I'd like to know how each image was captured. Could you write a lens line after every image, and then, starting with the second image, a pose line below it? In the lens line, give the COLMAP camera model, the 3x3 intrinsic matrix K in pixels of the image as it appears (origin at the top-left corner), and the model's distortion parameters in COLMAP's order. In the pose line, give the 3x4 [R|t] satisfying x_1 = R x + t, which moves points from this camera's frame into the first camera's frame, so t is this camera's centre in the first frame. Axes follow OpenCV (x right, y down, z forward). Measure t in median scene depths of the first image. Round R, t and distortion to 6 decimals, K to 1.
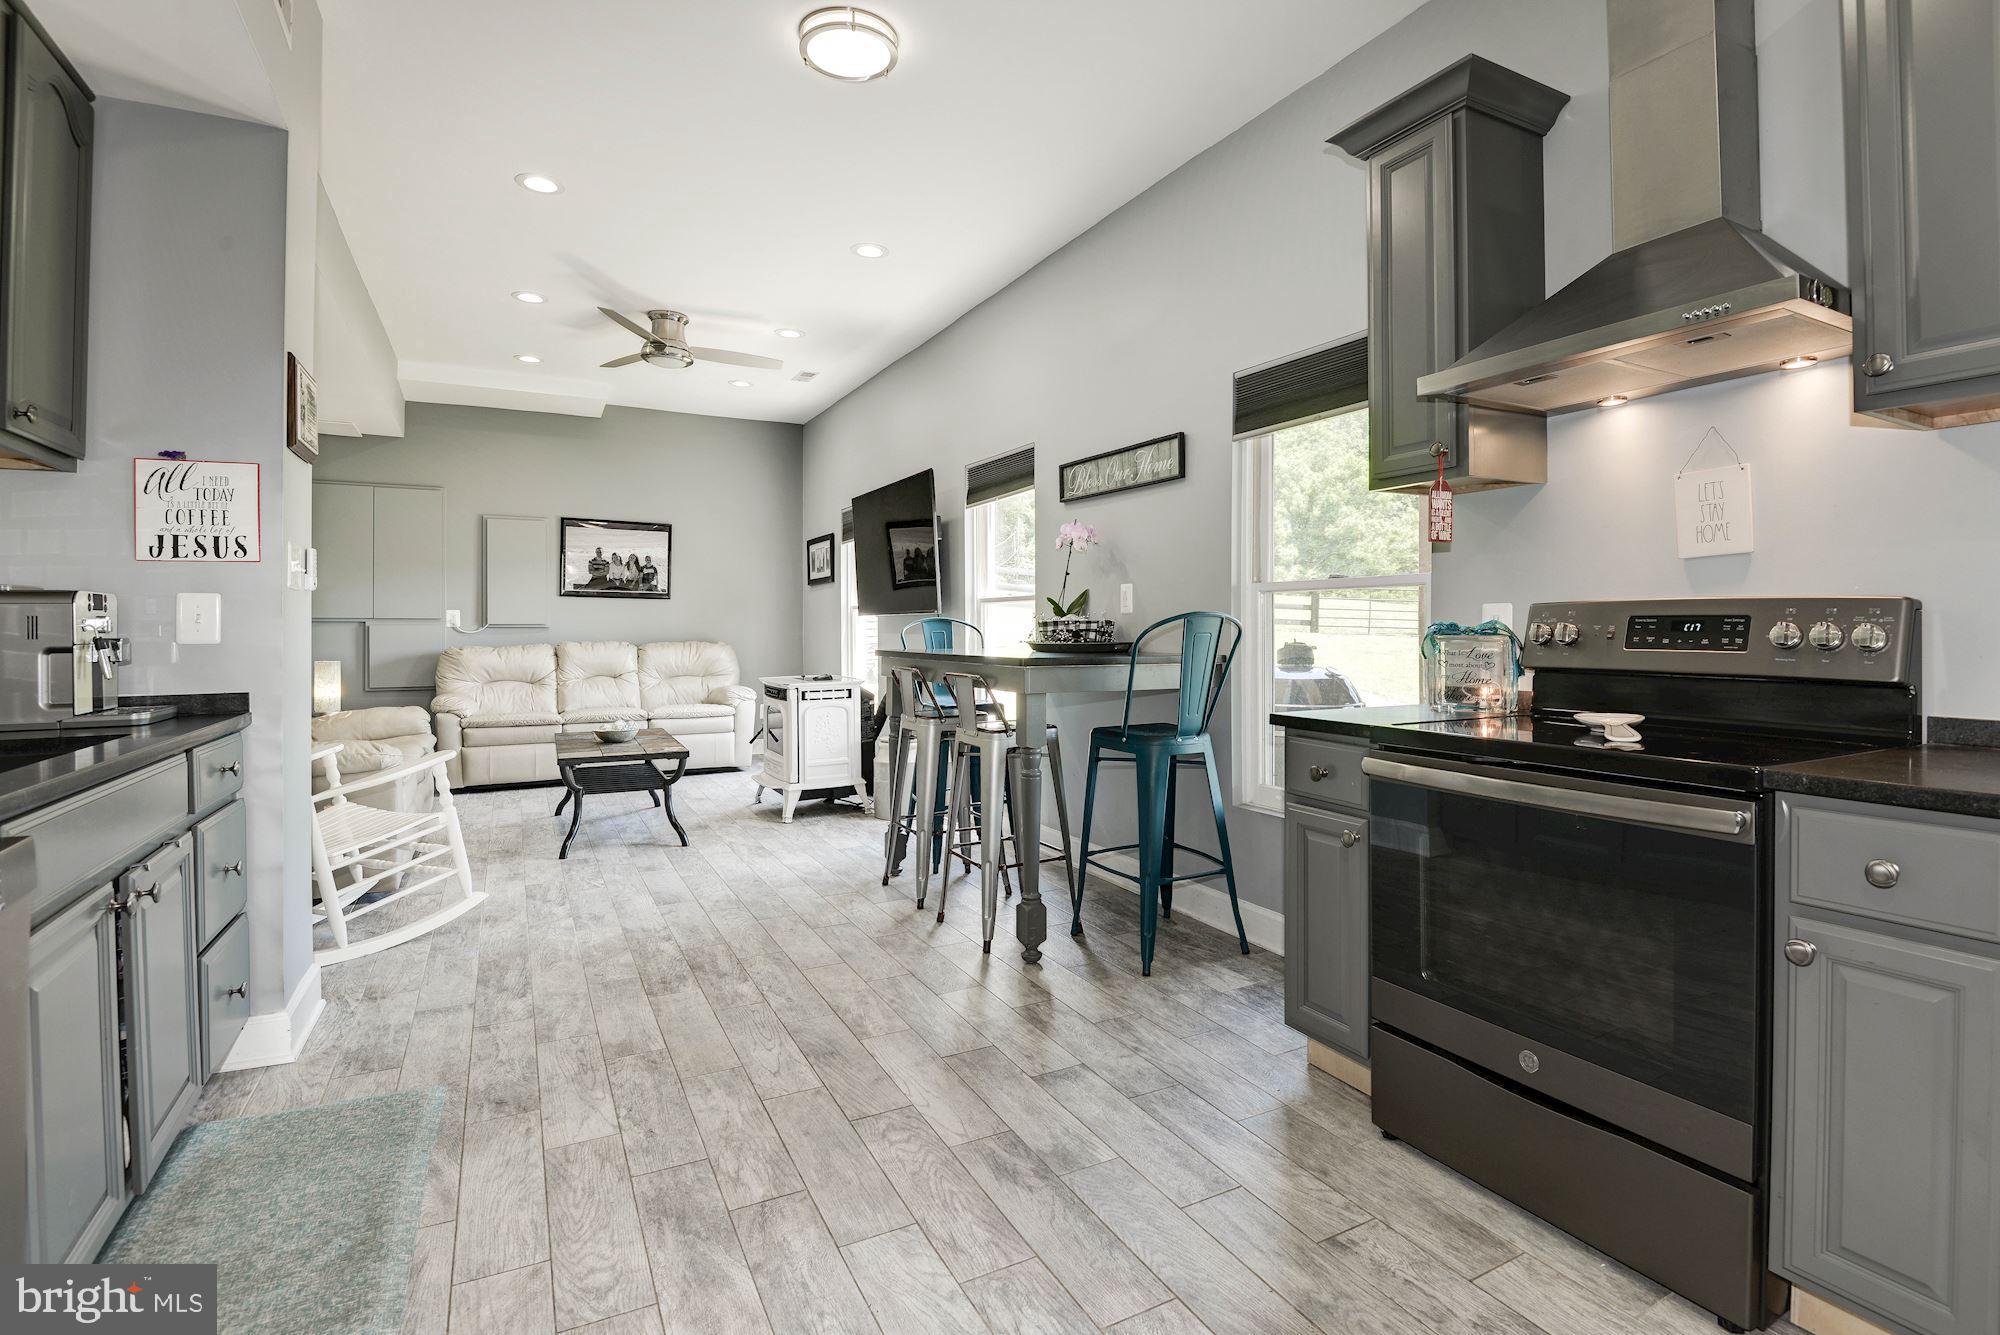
lens RADIAL K [[936.0, 0, 1007.9], [0, 936.0, 629.4], [0, 0, 1]] dist [0.015952, -0.030450]
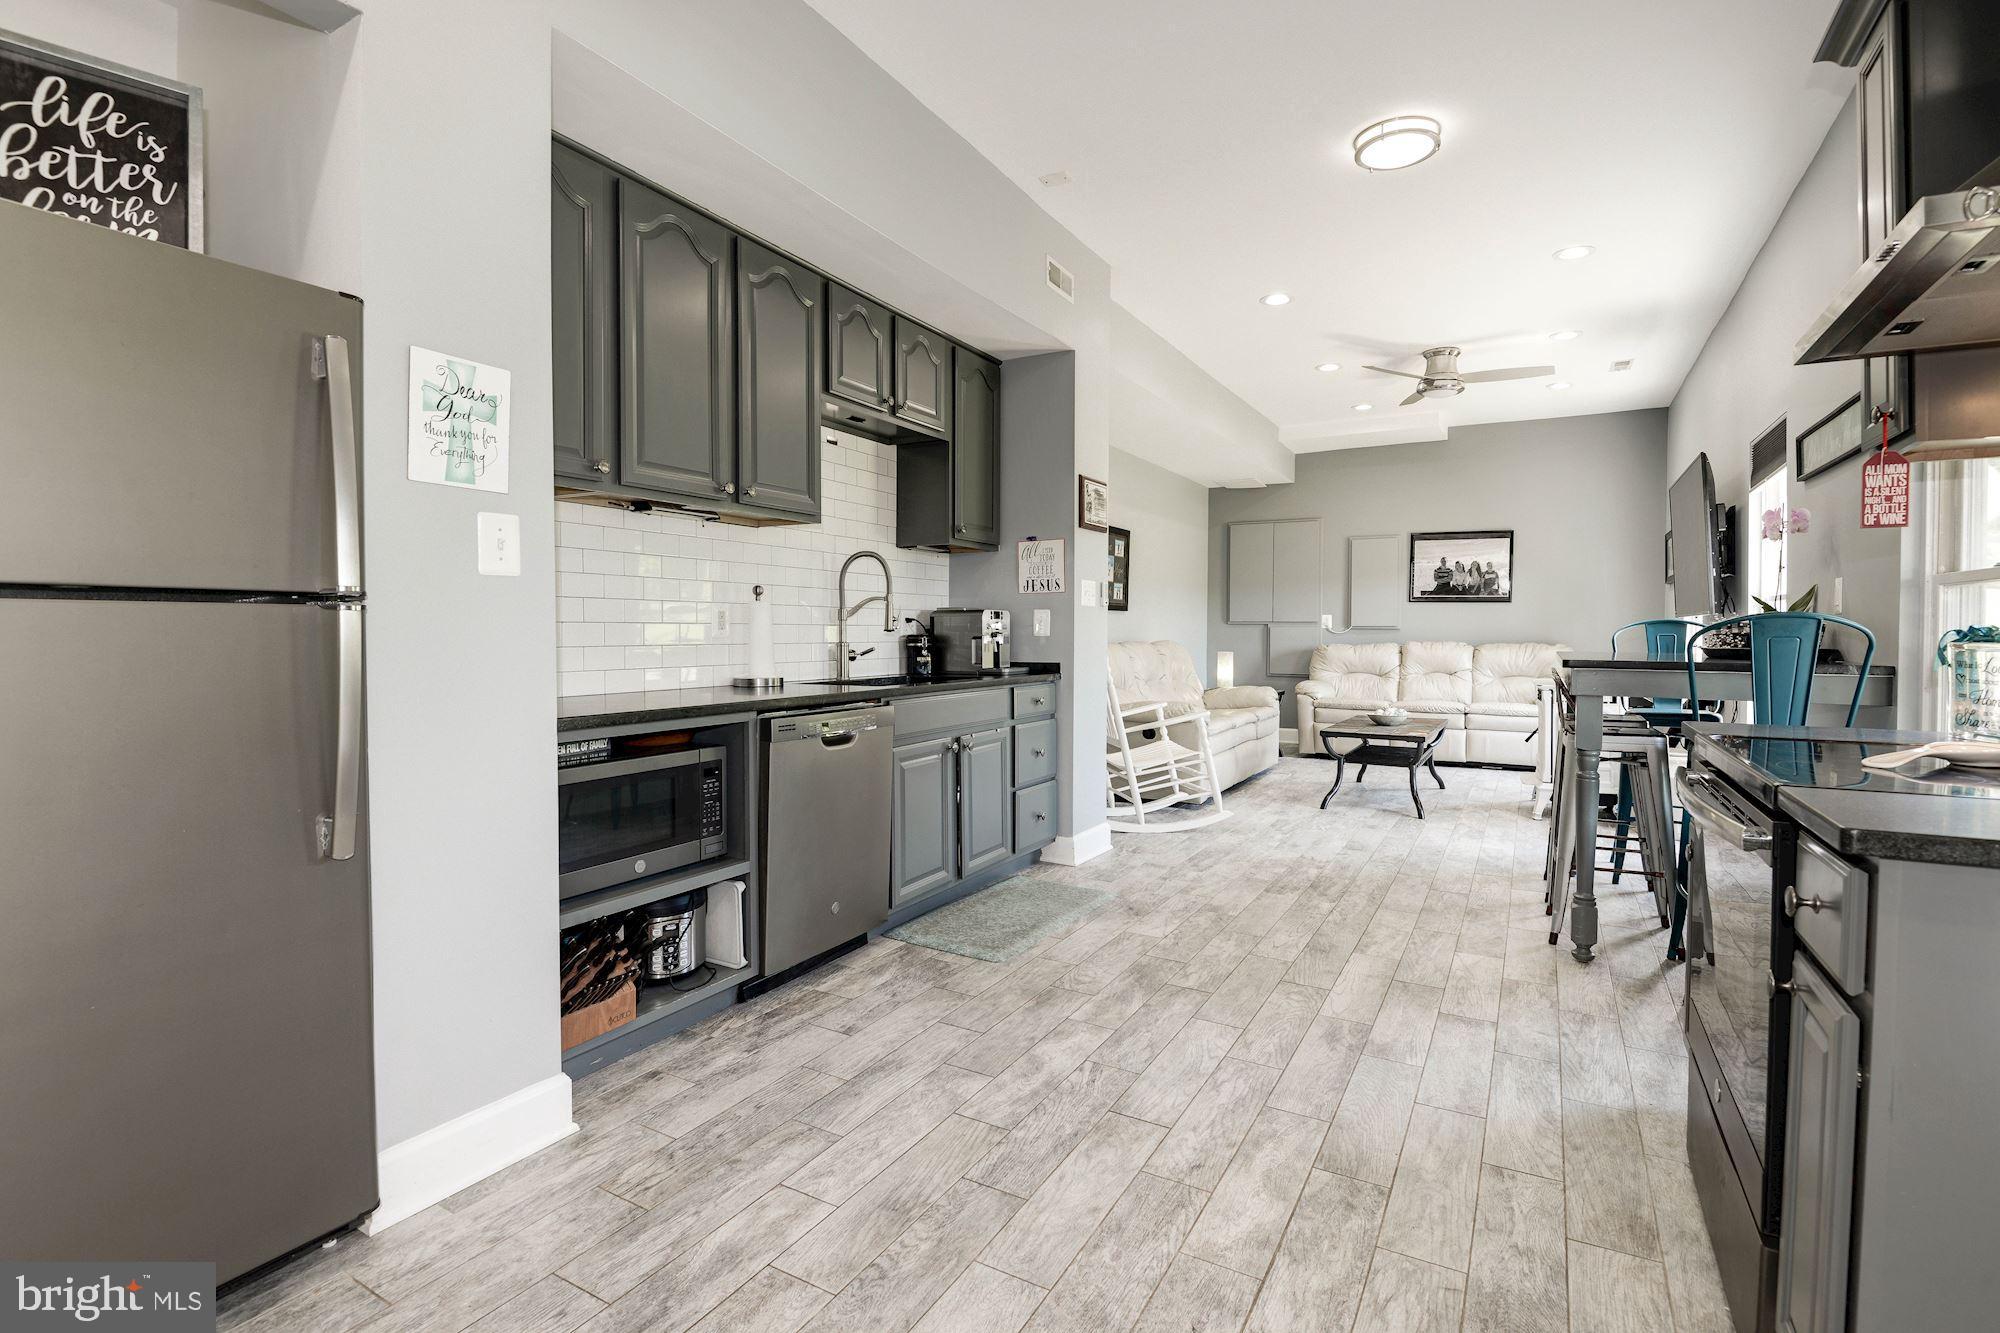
lens RADIAL K [[938.8, 0, 996.4], [0, 938.8, 660.1], [0, 0, 1]] dist [-0.033035, -0.000587]
pose [[0.510986, 0.031737, -0.859003, 0.607864], [-0.005567, 0.999419, 0.033613, 0.000575], [0.859571, -0.012394, 0.510866, -0.054507]]
